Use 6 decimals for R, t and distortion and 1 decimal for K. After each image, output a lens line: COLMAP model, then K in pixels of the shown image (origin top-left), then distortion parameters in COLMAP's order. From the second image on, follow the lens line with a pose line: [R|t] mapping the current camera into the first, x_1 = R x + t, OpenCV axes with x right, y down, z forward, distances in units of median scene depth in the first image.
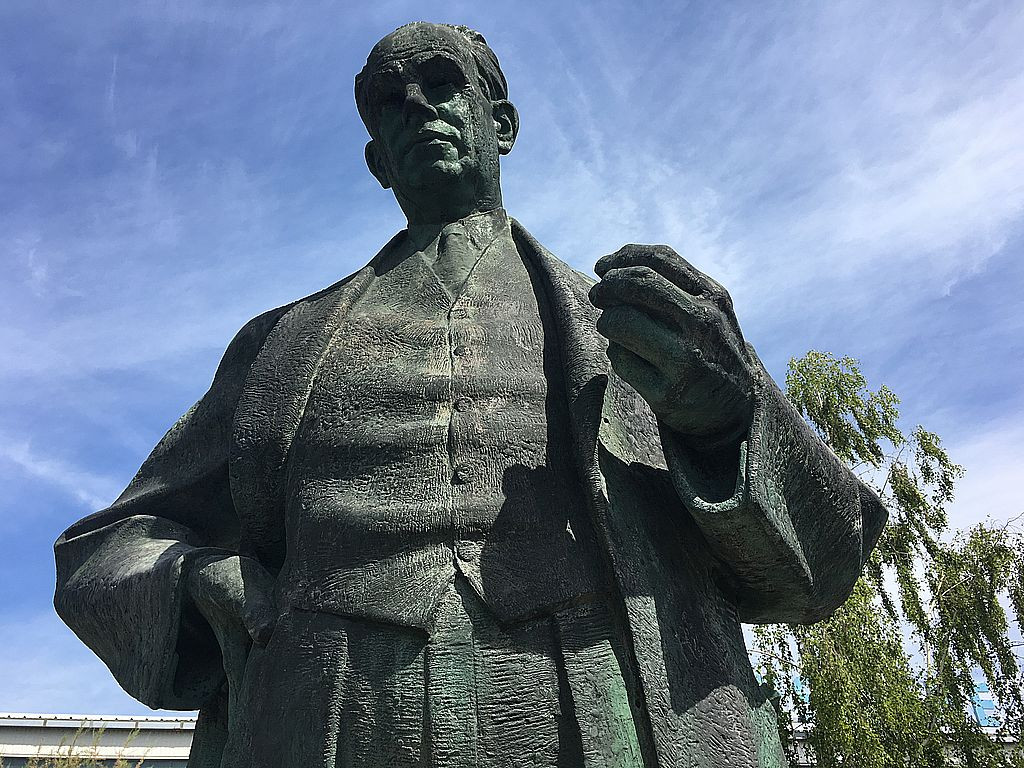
lens RADIAL K [[878.0, 0, 504.5], [0, 878.0, 382.7], [0, 0, 1]] dist [0.065934, -0.092609]
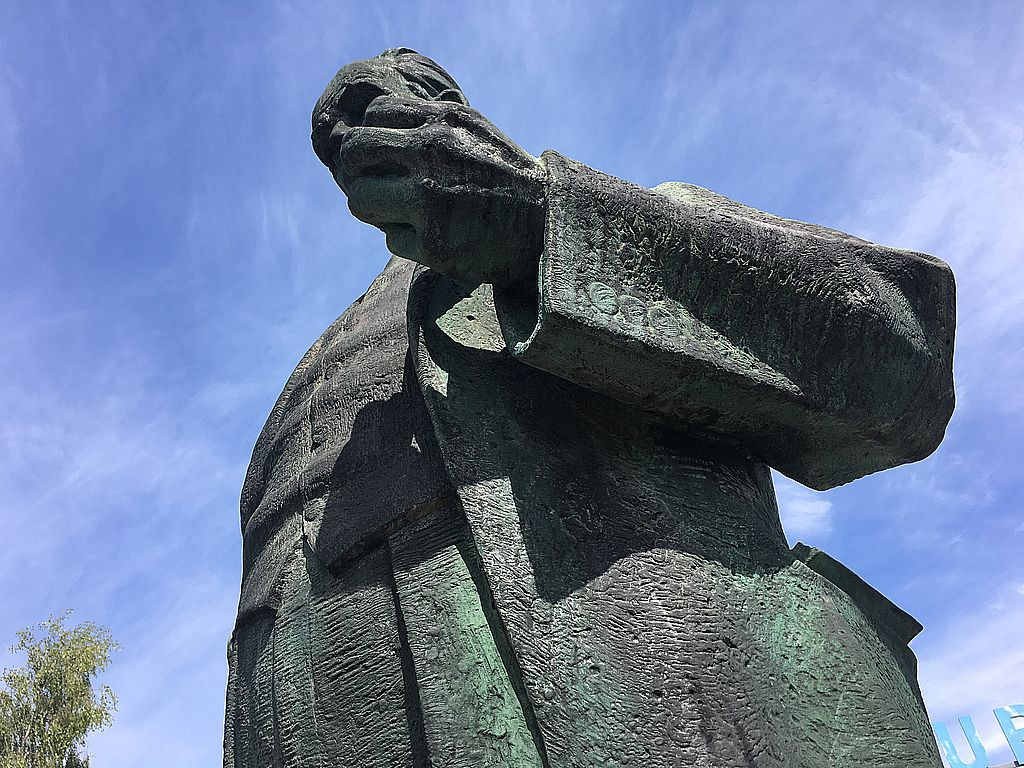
lens RADIAL K [[878.0, 0, 511.9], [0, 878.0, 383.4], [0, 0, 1]] dist [0.065934, -0.092609]
pose [[0.826416, -0.420736, -0.374189, 0.529551], [0.376588, 0.907066, -0.188185, 0.331845], [0.418590, 0.014604, 0.908058, 0.290312]]
